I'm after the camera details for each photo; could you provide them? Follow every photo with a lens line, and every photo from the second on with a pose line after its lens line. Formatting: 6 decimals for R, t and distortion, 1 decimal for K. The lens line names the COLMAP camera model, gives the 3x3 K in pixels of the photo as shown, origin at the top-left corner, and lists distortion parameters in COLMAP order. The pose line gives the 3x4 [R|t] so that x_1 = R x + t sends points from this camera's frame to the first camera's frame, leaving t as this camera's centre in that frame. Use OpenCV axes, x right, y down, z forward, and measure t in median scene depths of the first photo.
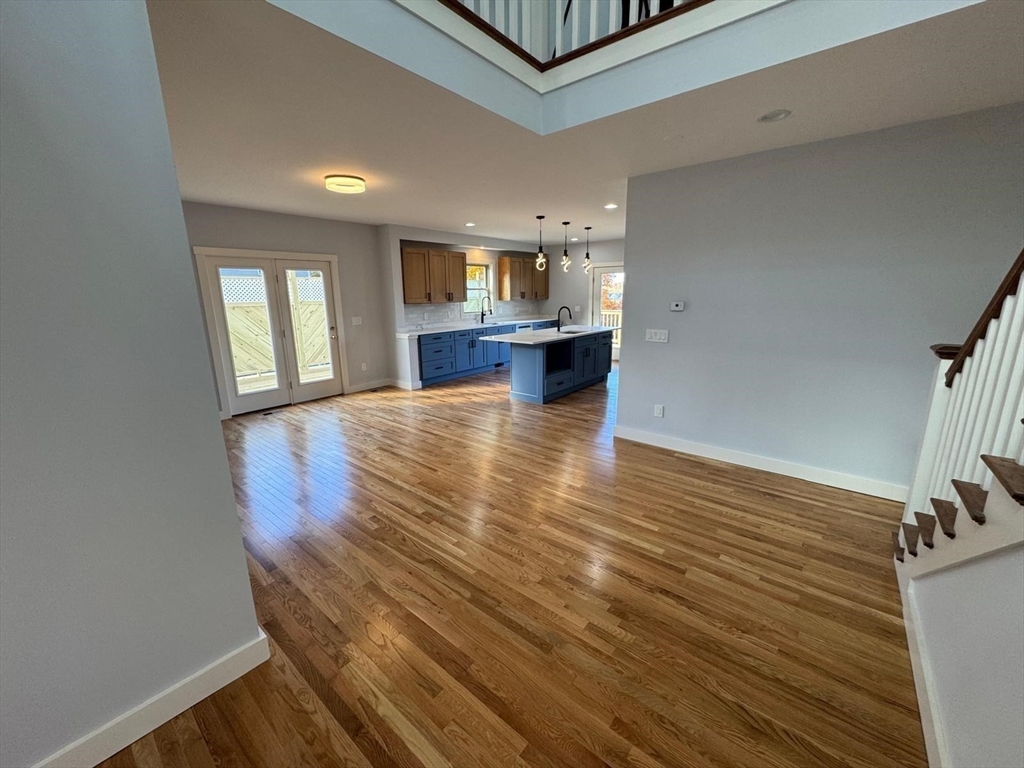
lens RADIAL K [[410.7, 0, 514.5], [0, 410.7, 384.4], [0, 0, 1]] dist [-0.002151, 0.000289]
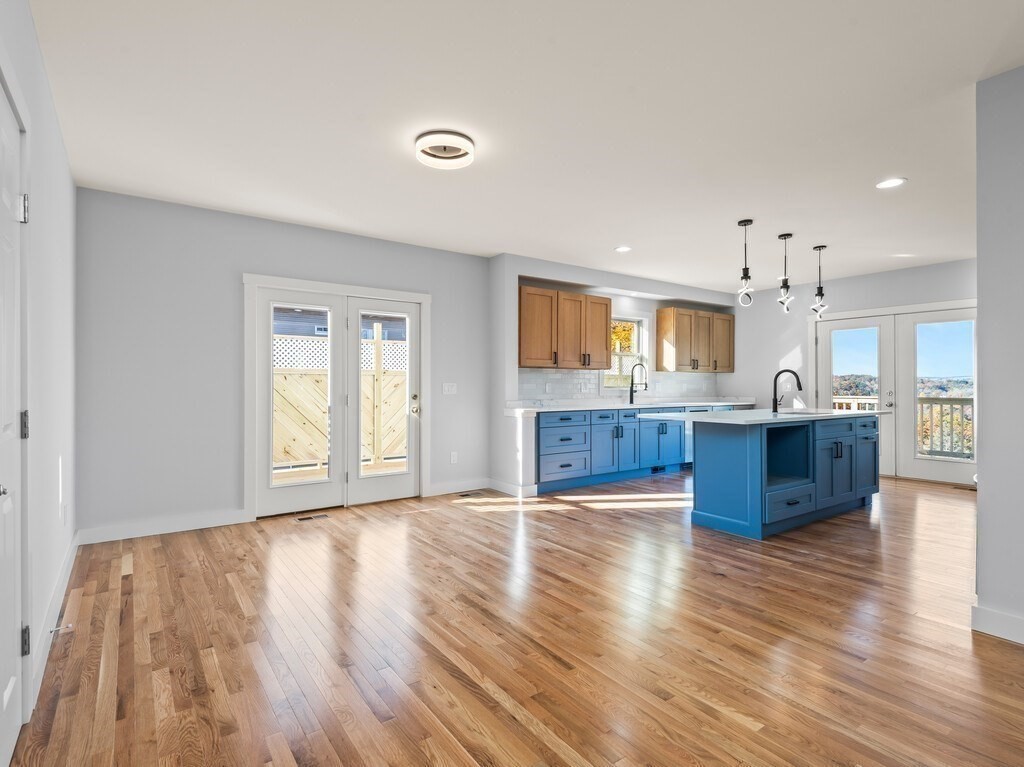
lens RADIAL K [[554.3, 0, 509.3], [0, 554.3, 380.9], [0, 0, 1]] dist [0.021011, -0.013701]
pose [[0.964278, 0.011366, -0.264647, -0.053635], [-0.068147, 0.976096, -0.206380, 0.017498], [0.255975, 0.217043, 0.942003, 0.182782]]
